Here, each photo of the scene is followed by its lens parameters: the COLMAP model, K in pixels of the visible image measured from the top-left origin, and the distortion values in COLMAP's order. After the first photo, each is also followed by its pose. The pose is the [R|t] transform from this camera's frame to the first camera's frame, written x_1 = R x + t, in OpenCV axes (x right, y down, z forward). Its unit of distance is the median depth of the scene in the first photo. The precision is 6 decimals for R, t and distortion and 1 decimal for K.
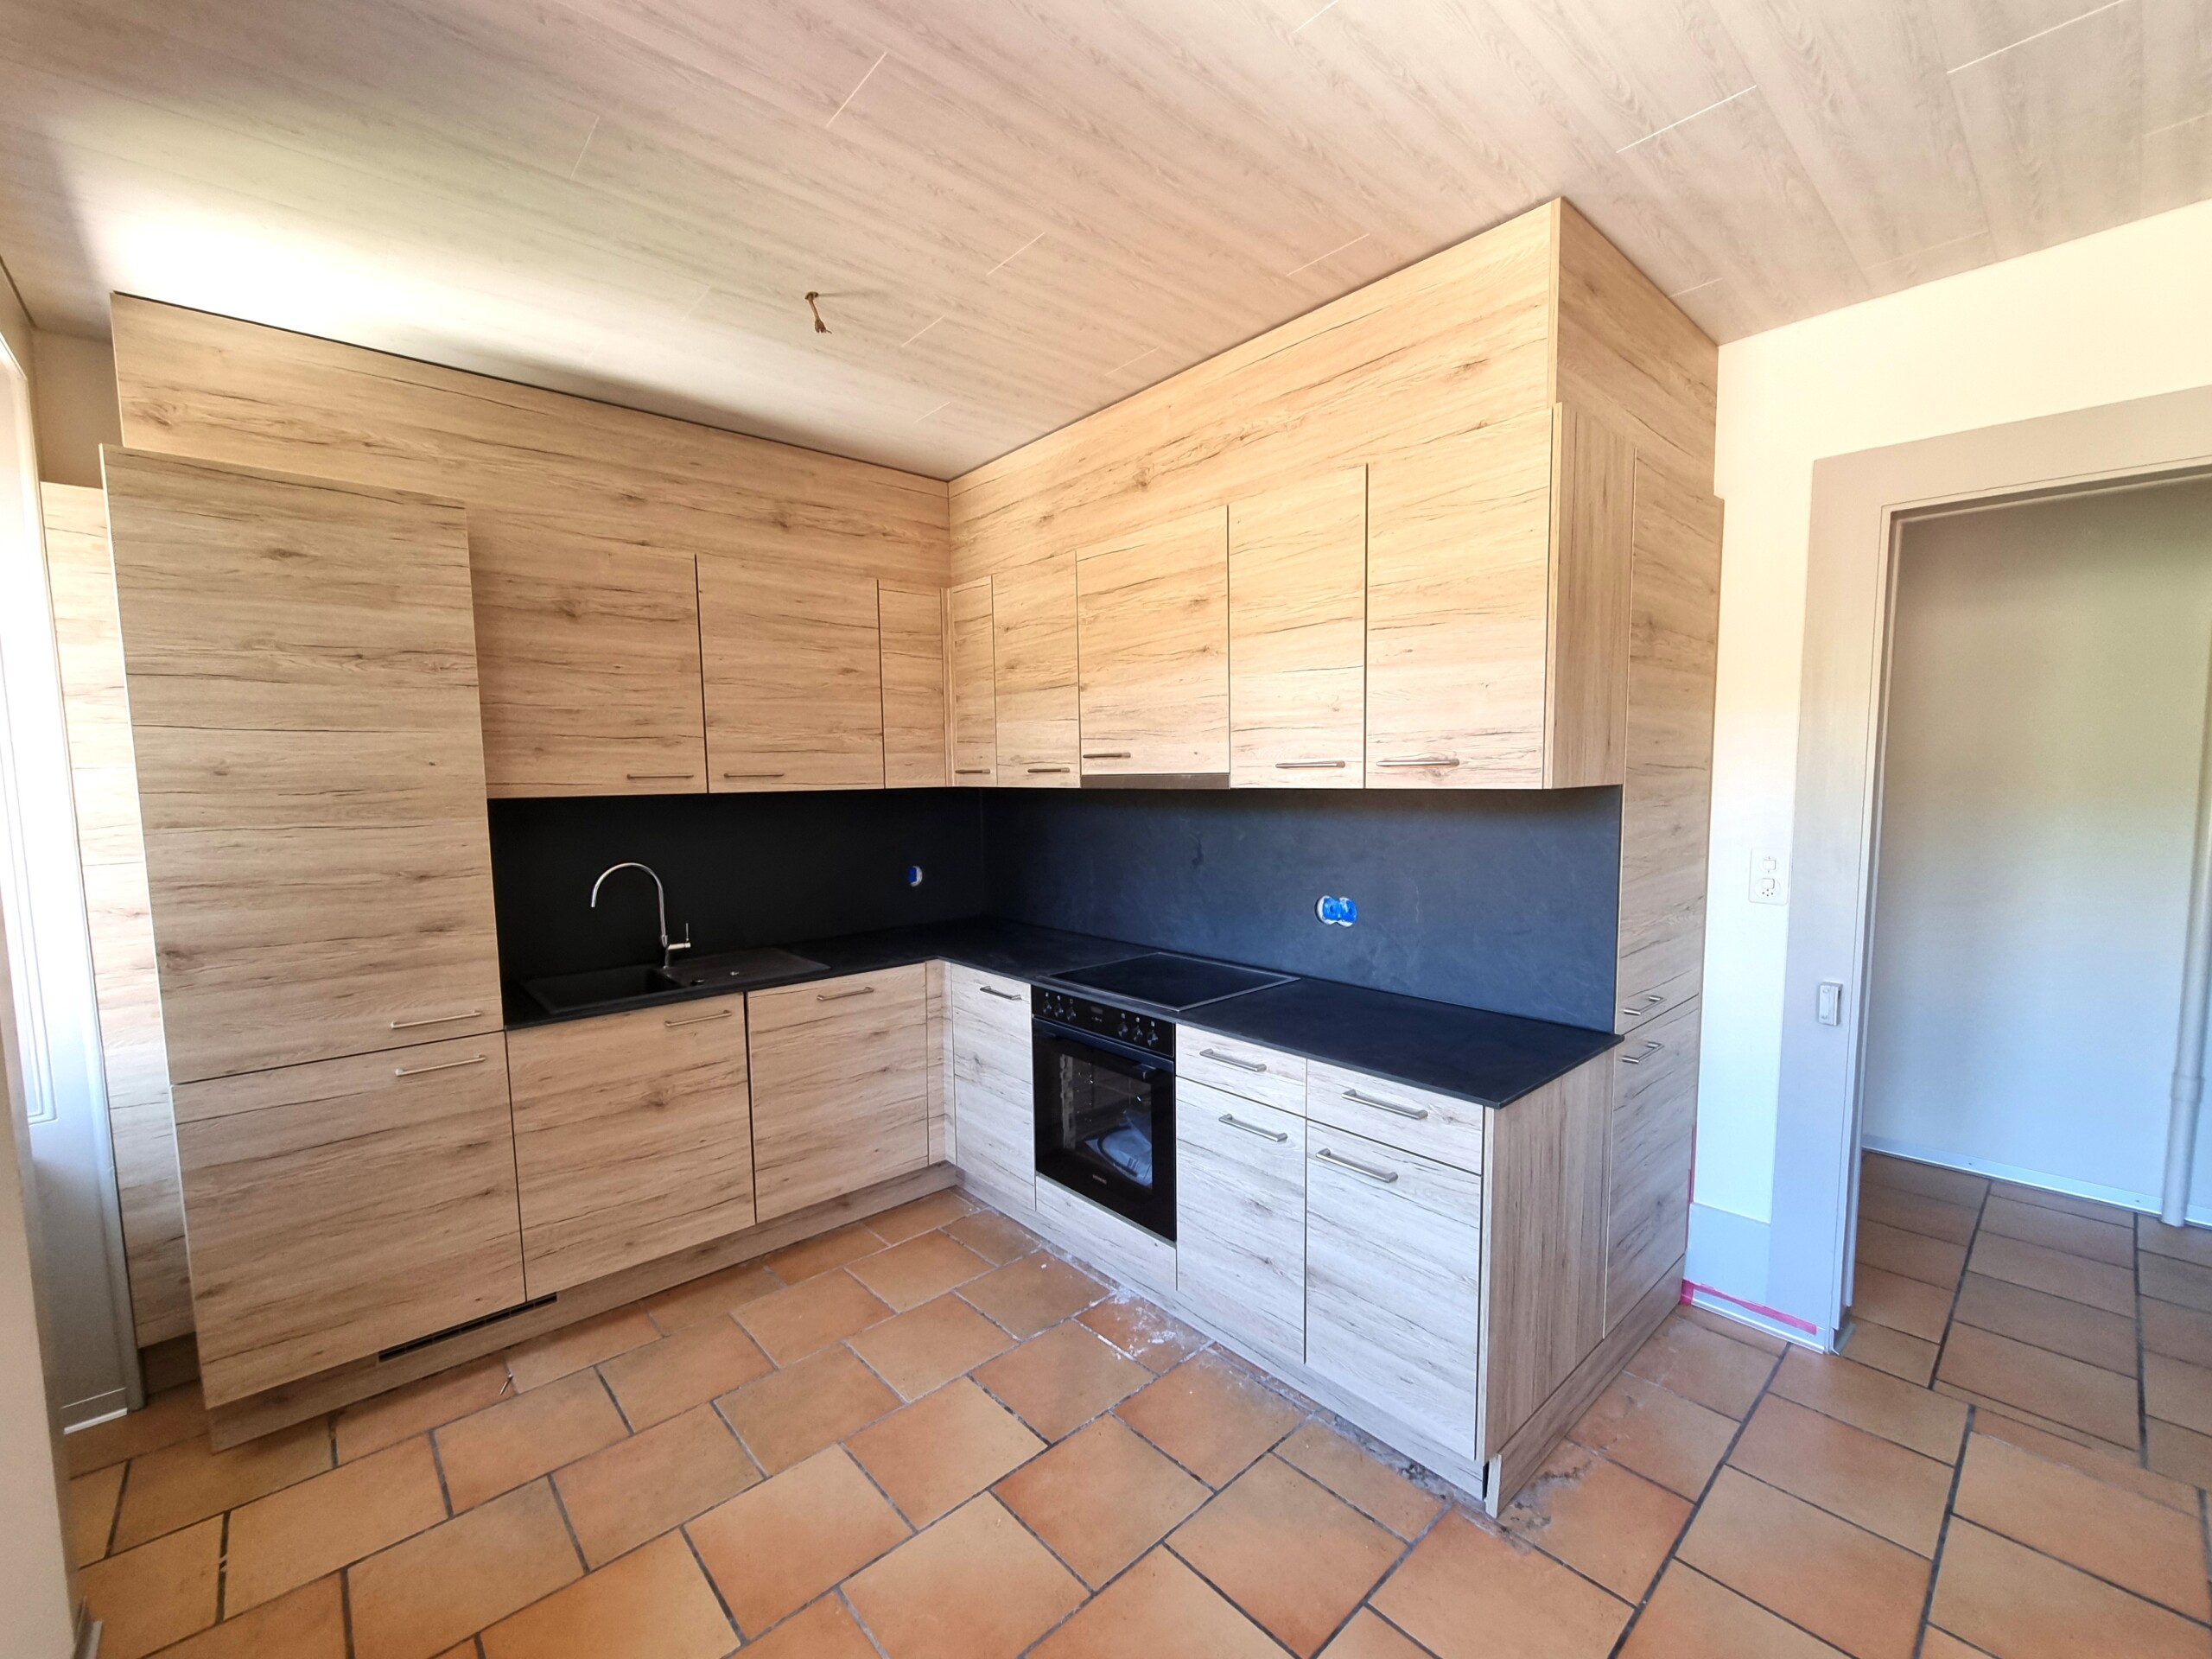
lens RADIAL K [[913.3, 0, 1100.7], [0, 913.3, 845.5], [0, 0, 1]] dist [0.000657, 0.000315]
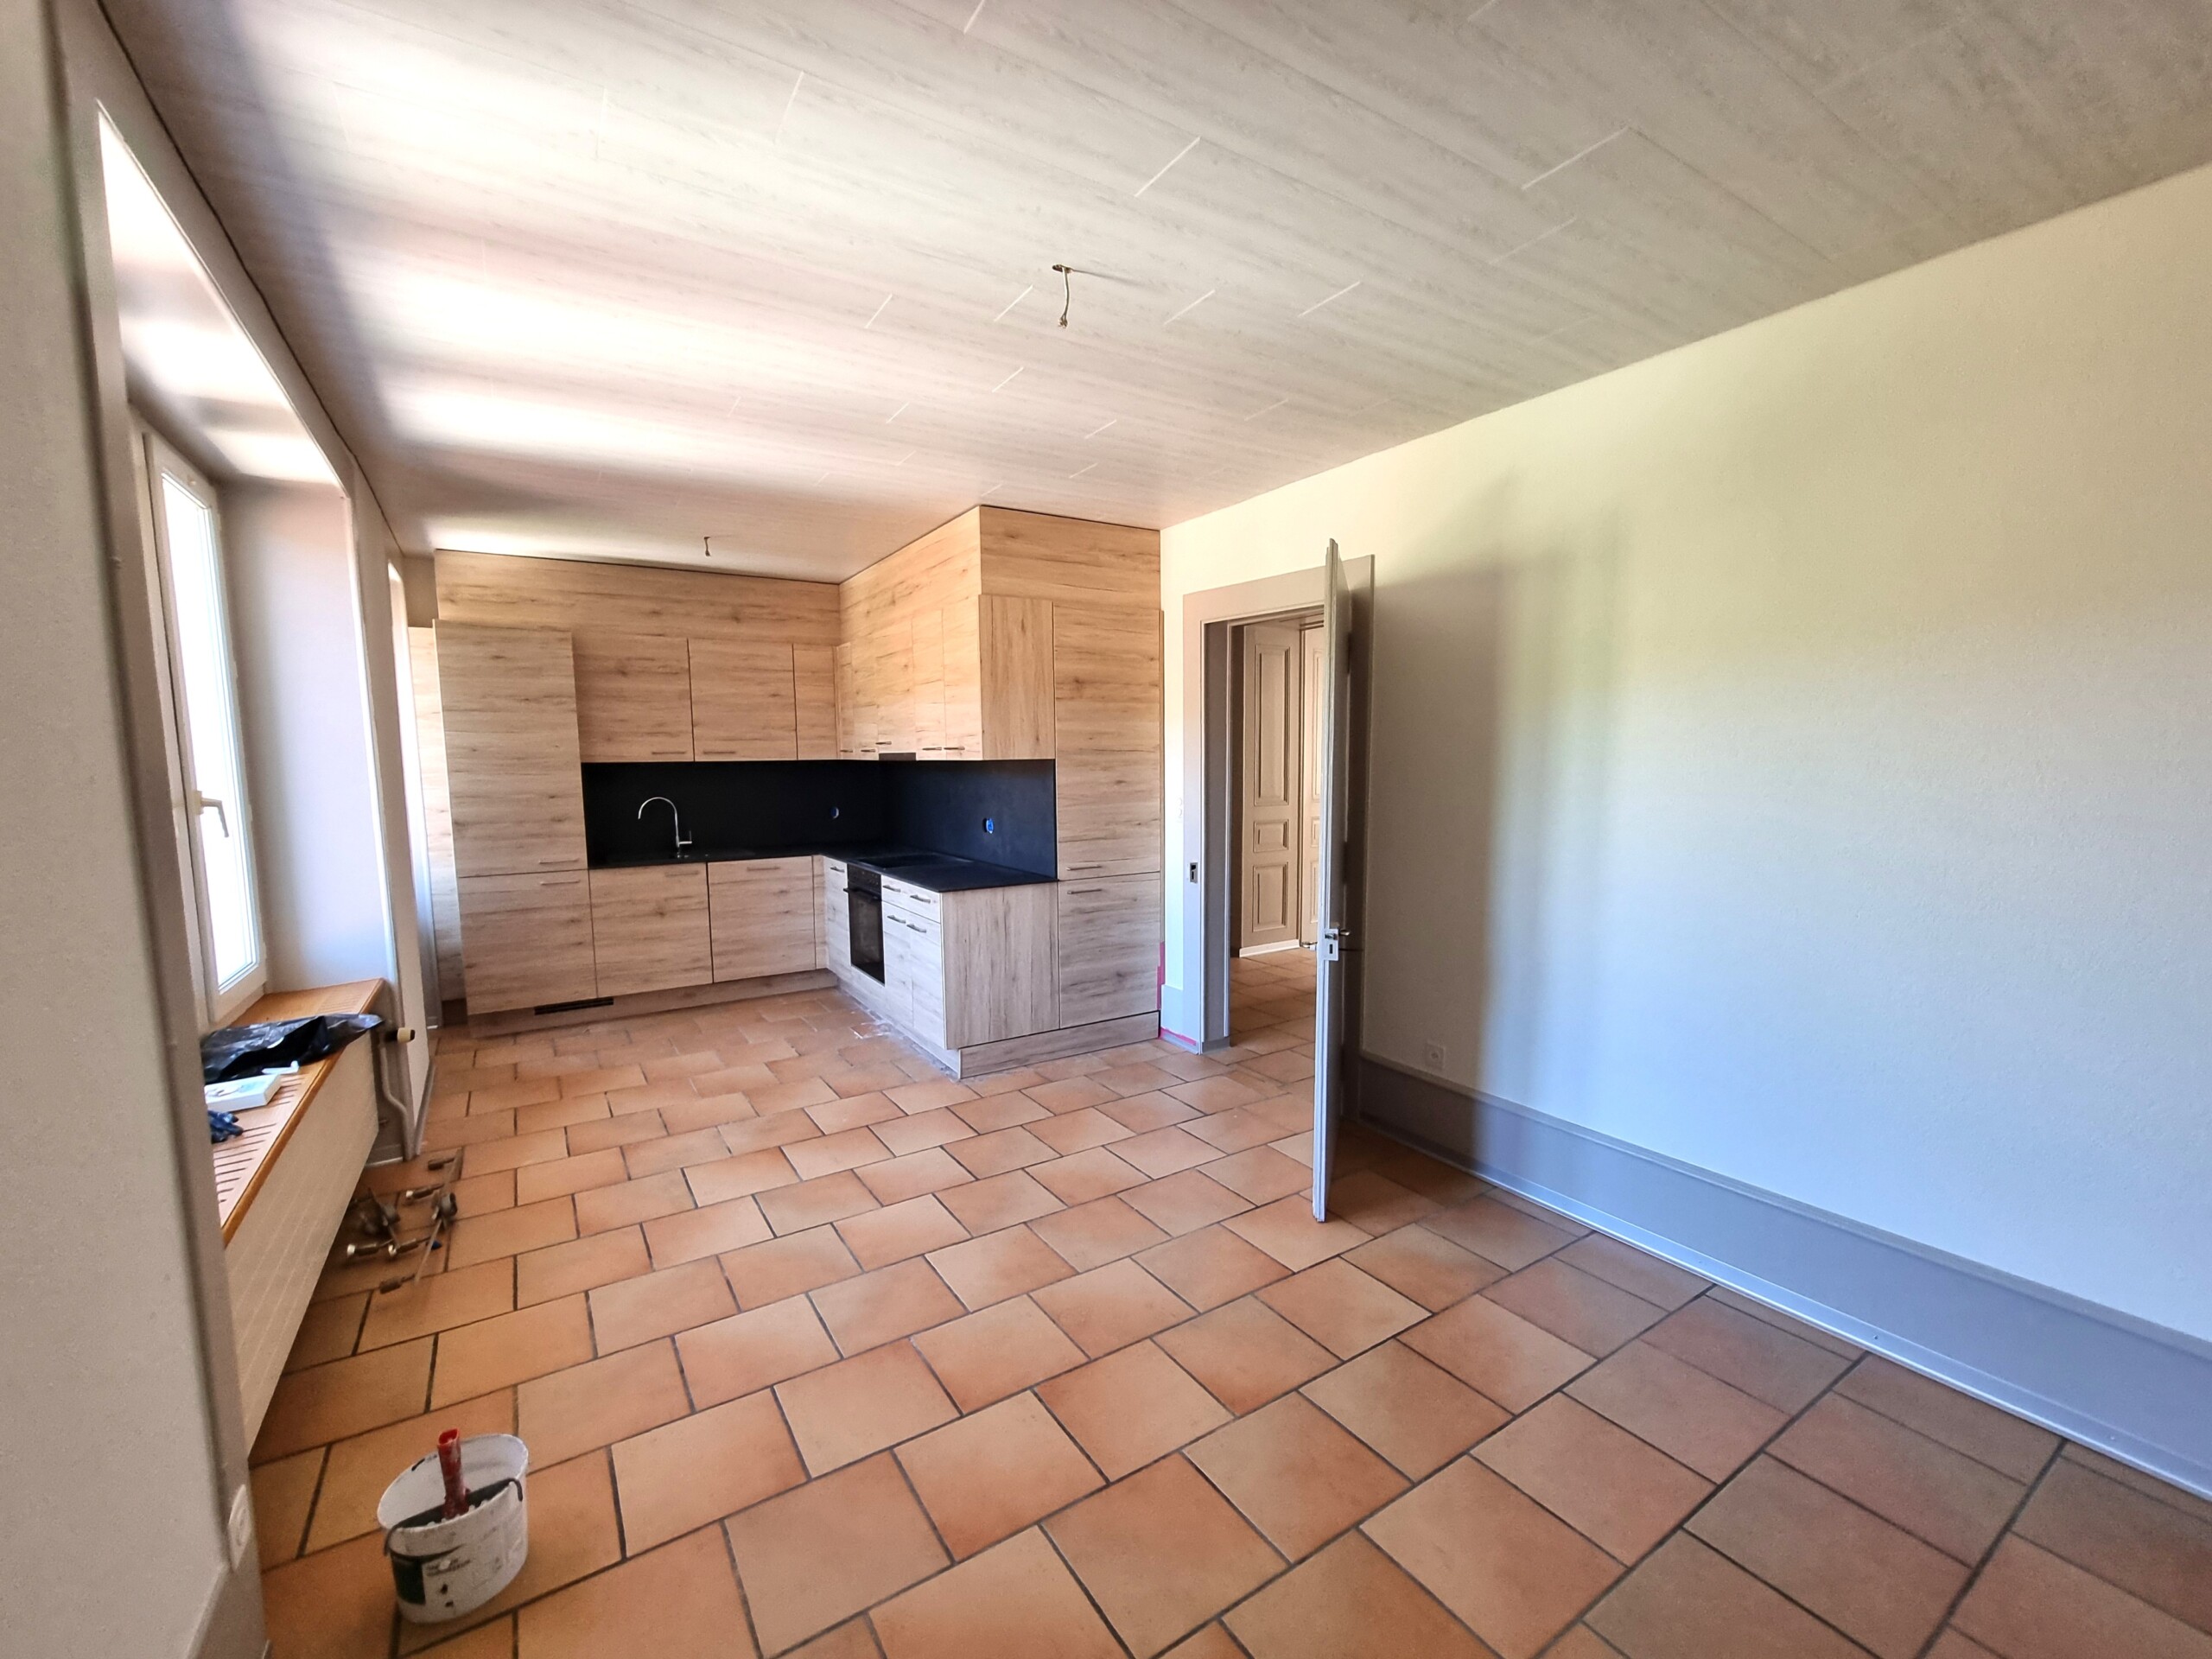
lens RADIAL K [[913.3, 0, 1100.7], [0, 913.3, 845.5], [0, 0, 1]] dist [0.000657, 0.000315]
pose [[0.986386, 0.022545, -0.162893, 0.872064], [-0.018788, 0.999522, 0.024571, 0.067240], [0.163369, -0.021176, 0.986338, -0.910875]]
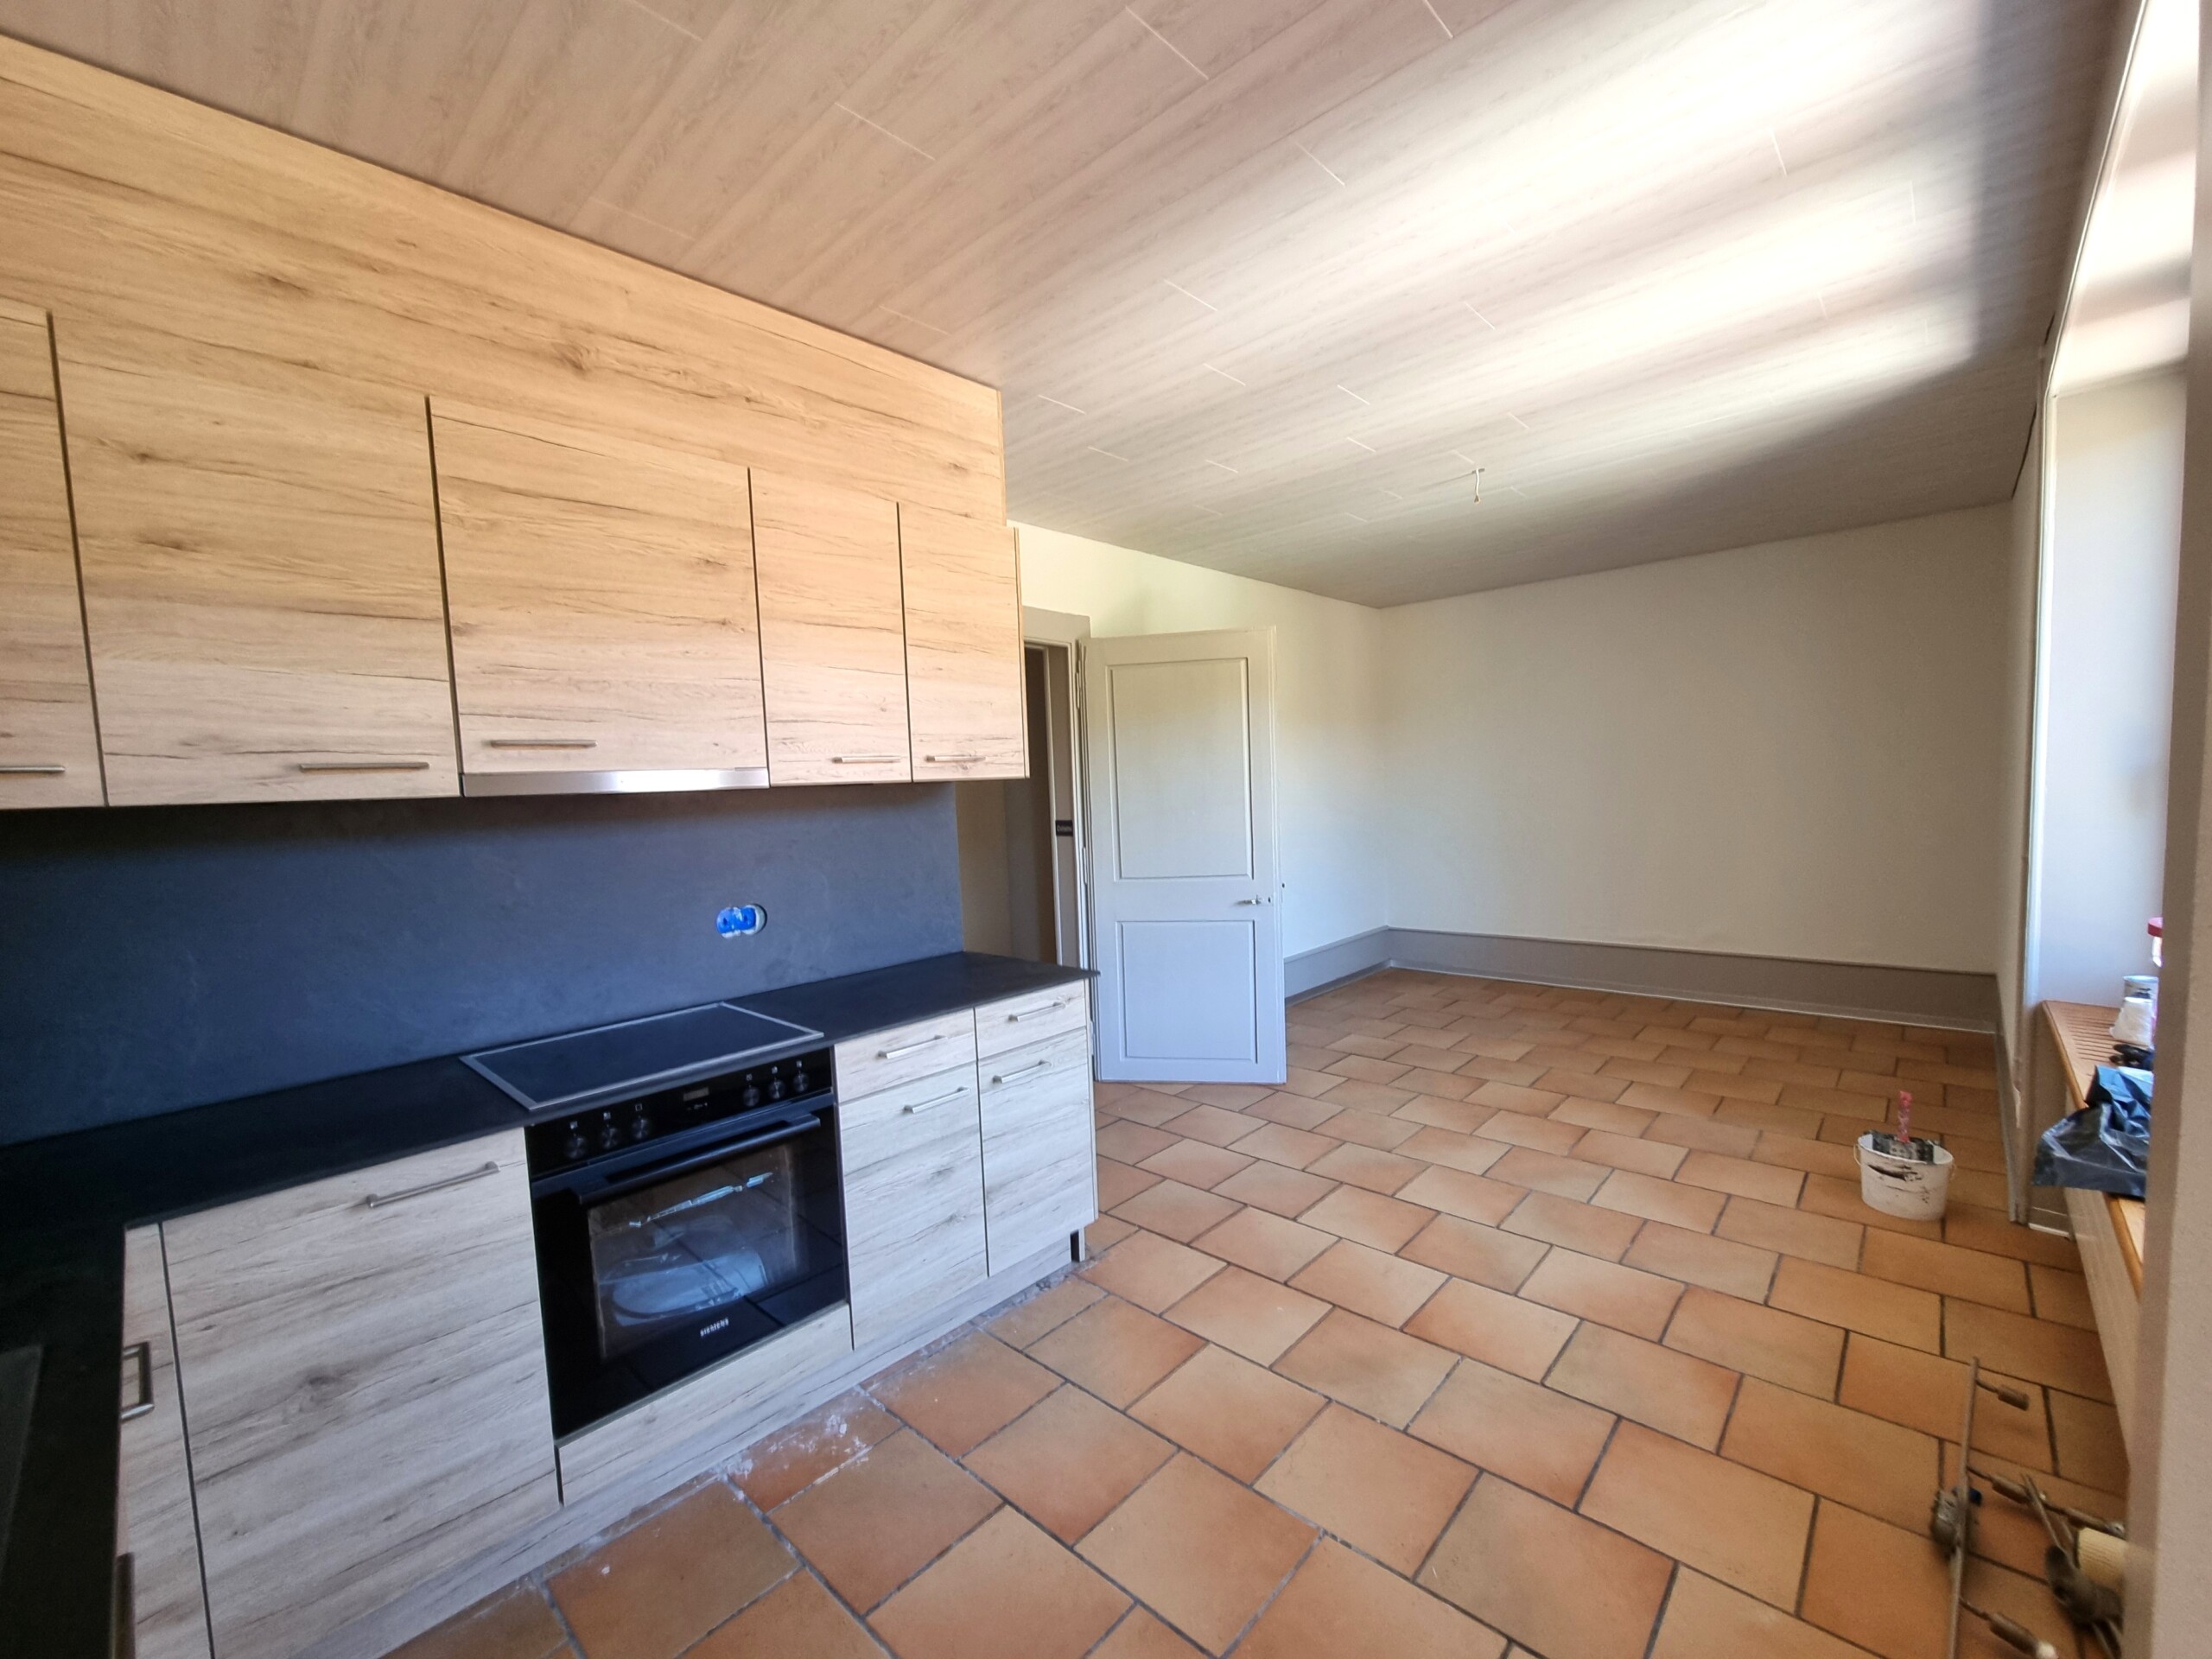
lens RADIAL K [[913.3, 0, 1100.7], [0, 913.3, 845.5], [0, 0, 1]] dist [0.000657, 0.000315]
pose [[-0.086774, -0.049377, 0.995004, -0.779049], [0.122545, 0.990657, 0.059848, -0.018236], [-0.988662, 0.127126, -0.079913, 0.760588]]
